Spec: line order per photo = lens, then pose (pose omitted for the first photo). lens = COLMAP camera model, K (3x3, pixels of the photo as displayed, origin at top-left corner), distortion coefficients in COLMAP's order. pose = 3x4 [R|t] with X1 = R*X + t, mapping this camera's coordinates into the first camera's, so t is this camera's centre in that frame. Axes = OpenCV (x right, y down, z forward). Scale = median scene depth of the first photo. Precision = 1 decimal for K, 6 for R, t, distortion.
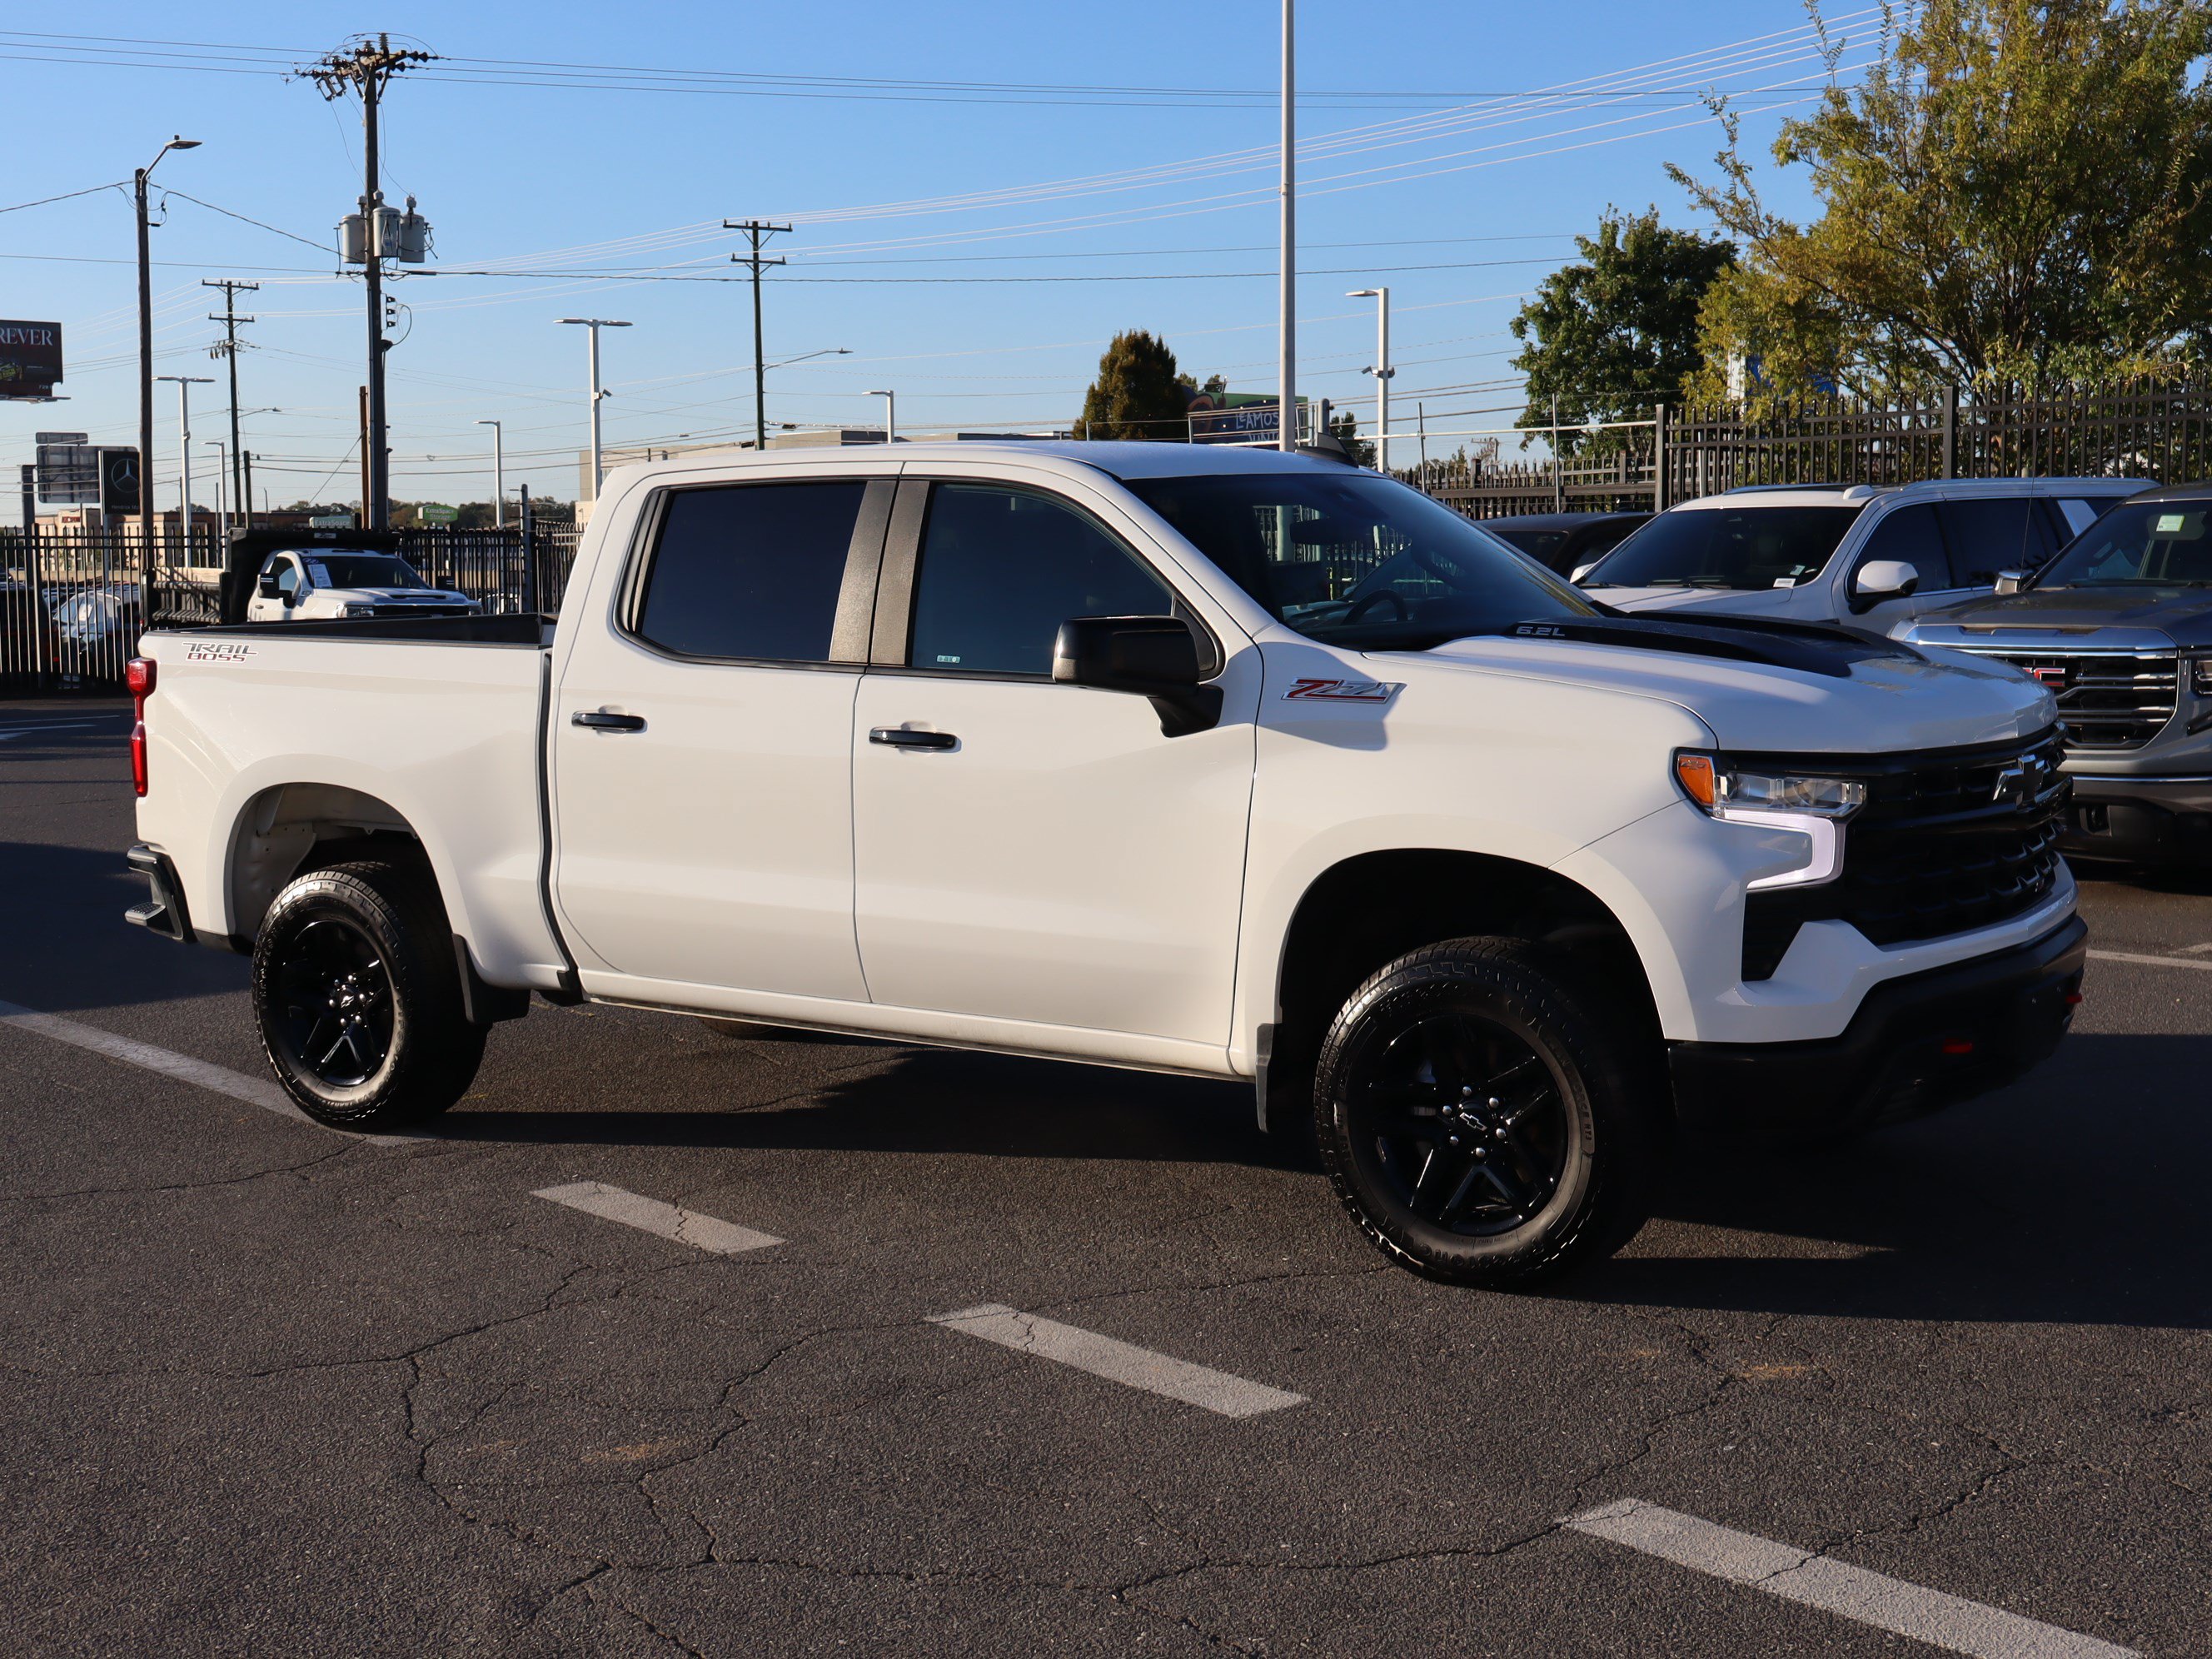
lens RADIAL K [[3507.6, 0, 1106.0], [0, 3507.6, 829.5], [0, 0, 1]] dist [0.027012, 0.064102]
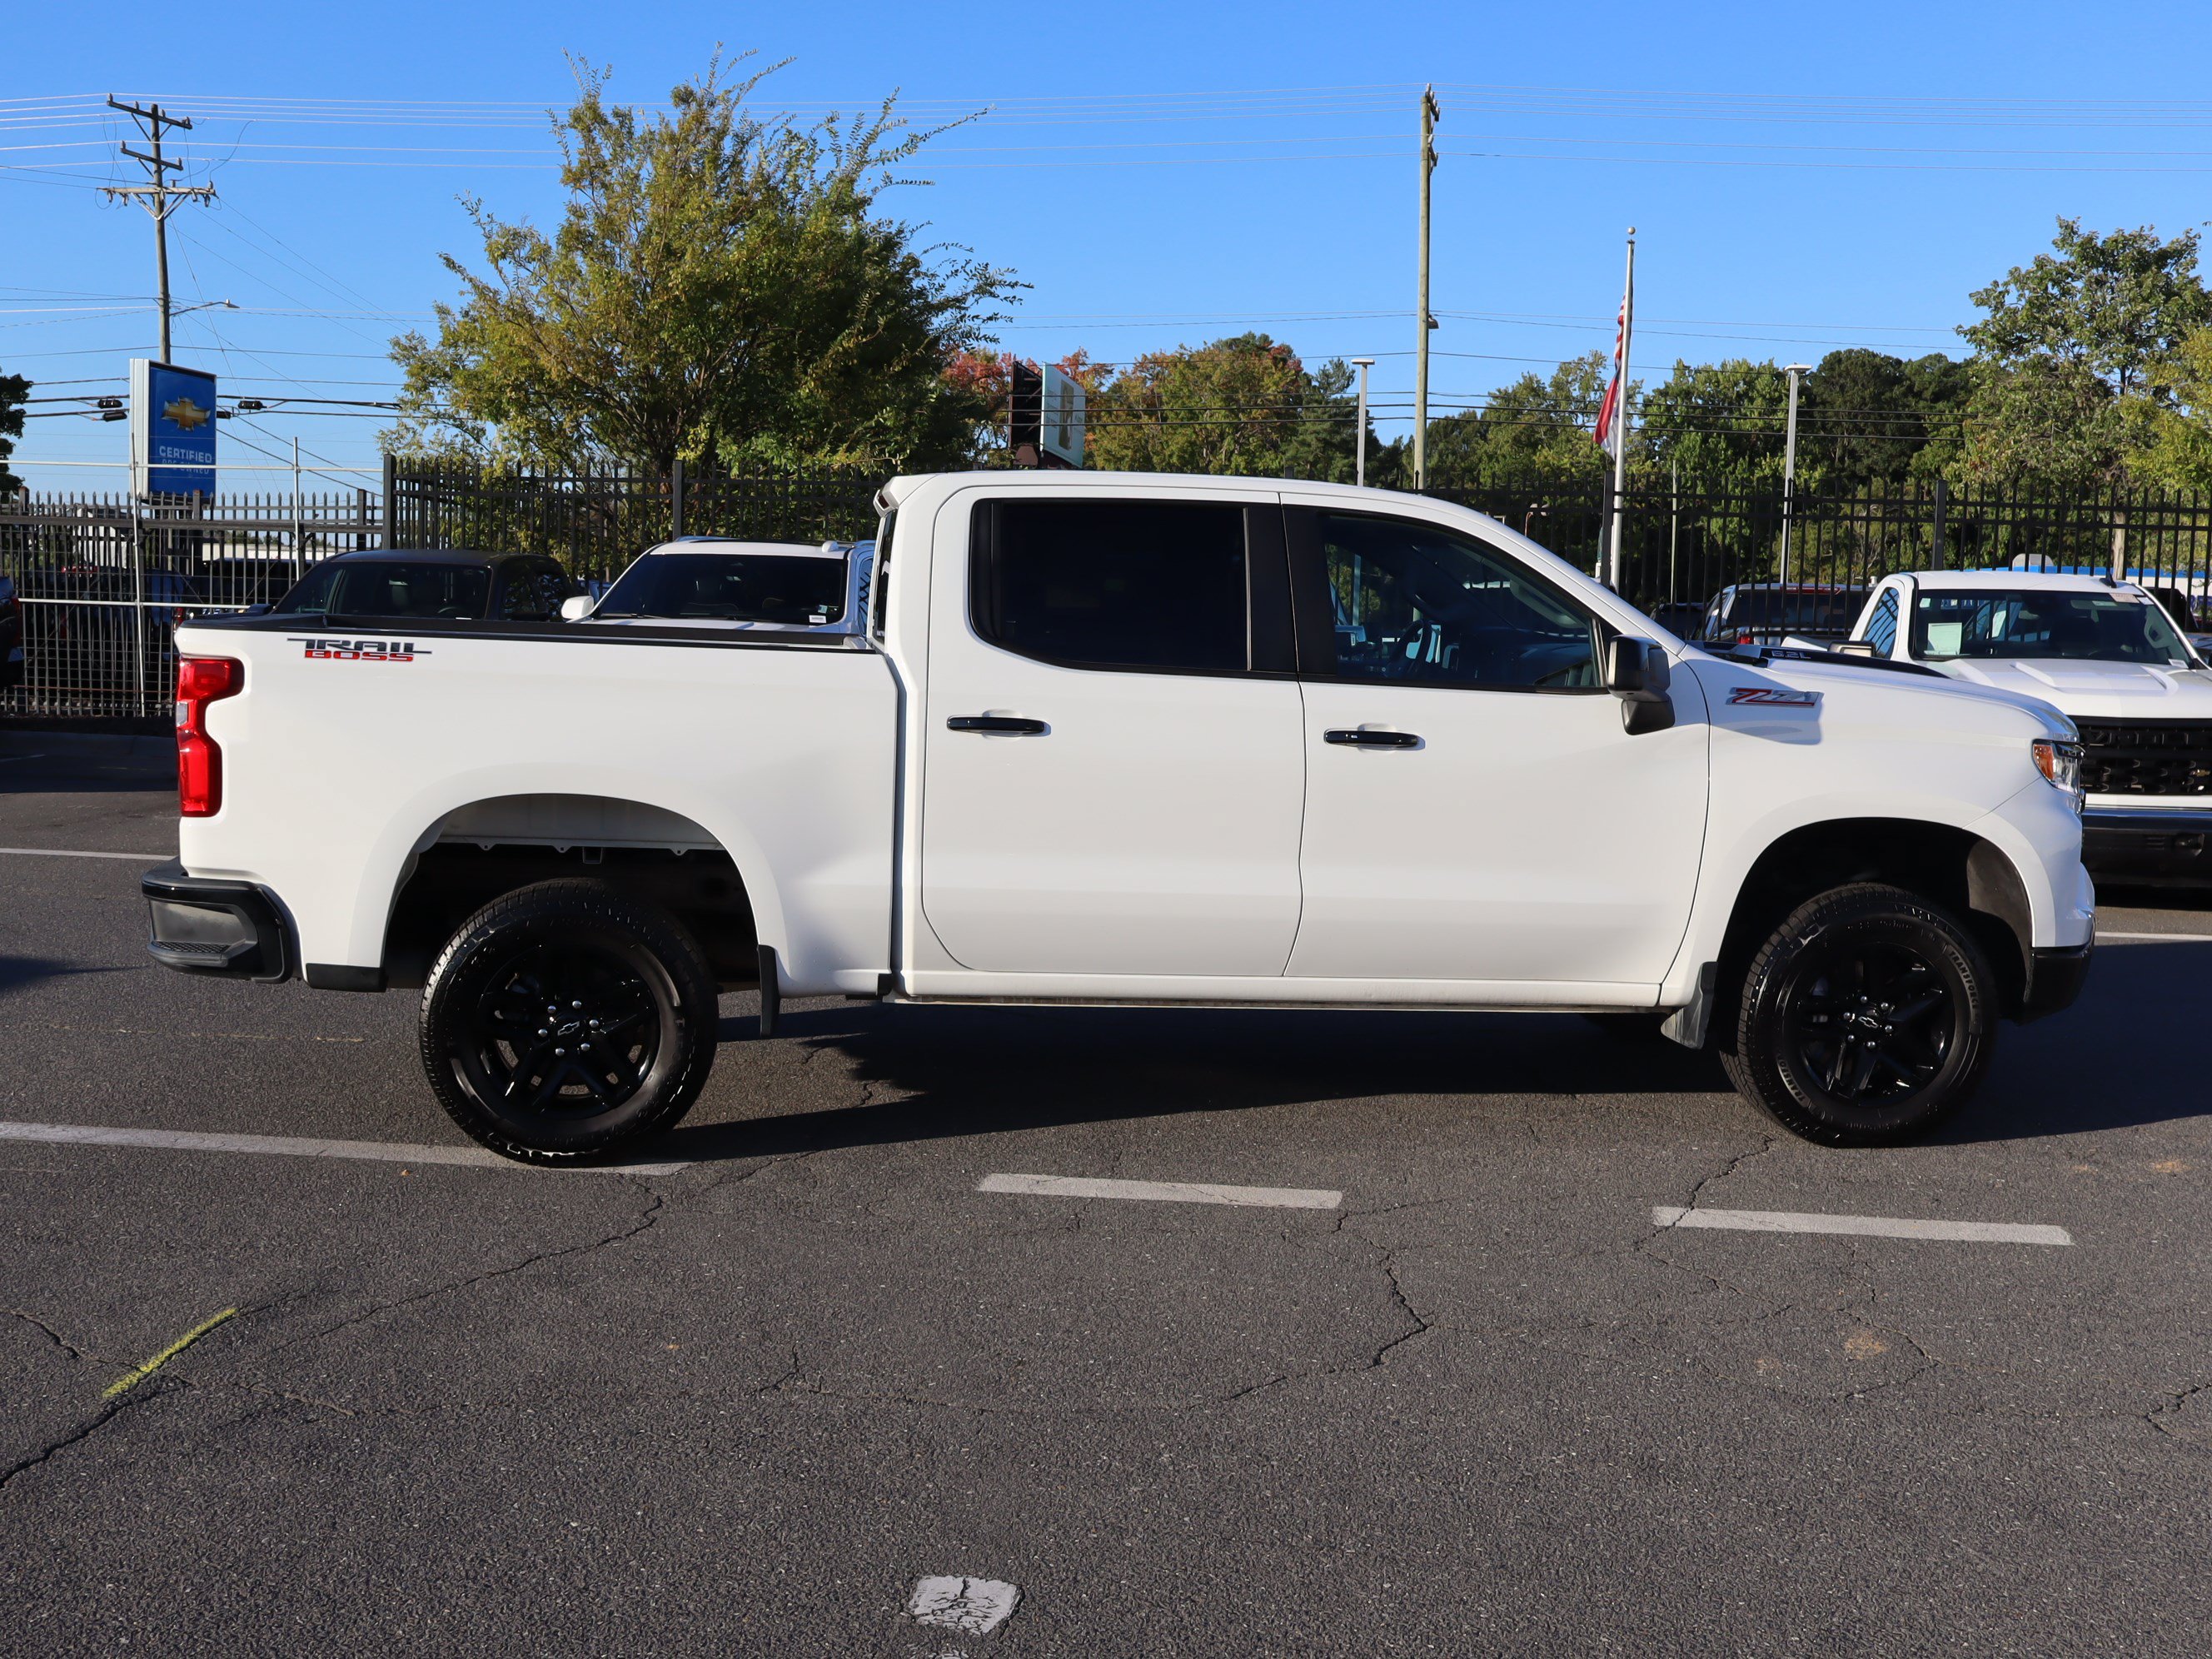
lens RADIAL K [[2935.4, 0, 1106.0], [0, 2935.4, 829.5], [0, 0, 1]] dist [-0.002279, 0.020405]
pose [[0.647399, -0.026135, 0.761703, -0.833182], [0.029390, 0.999525, 0.009316, -0.007760], [-0.761584, 0.016355, 0.647860, 0.449927]]
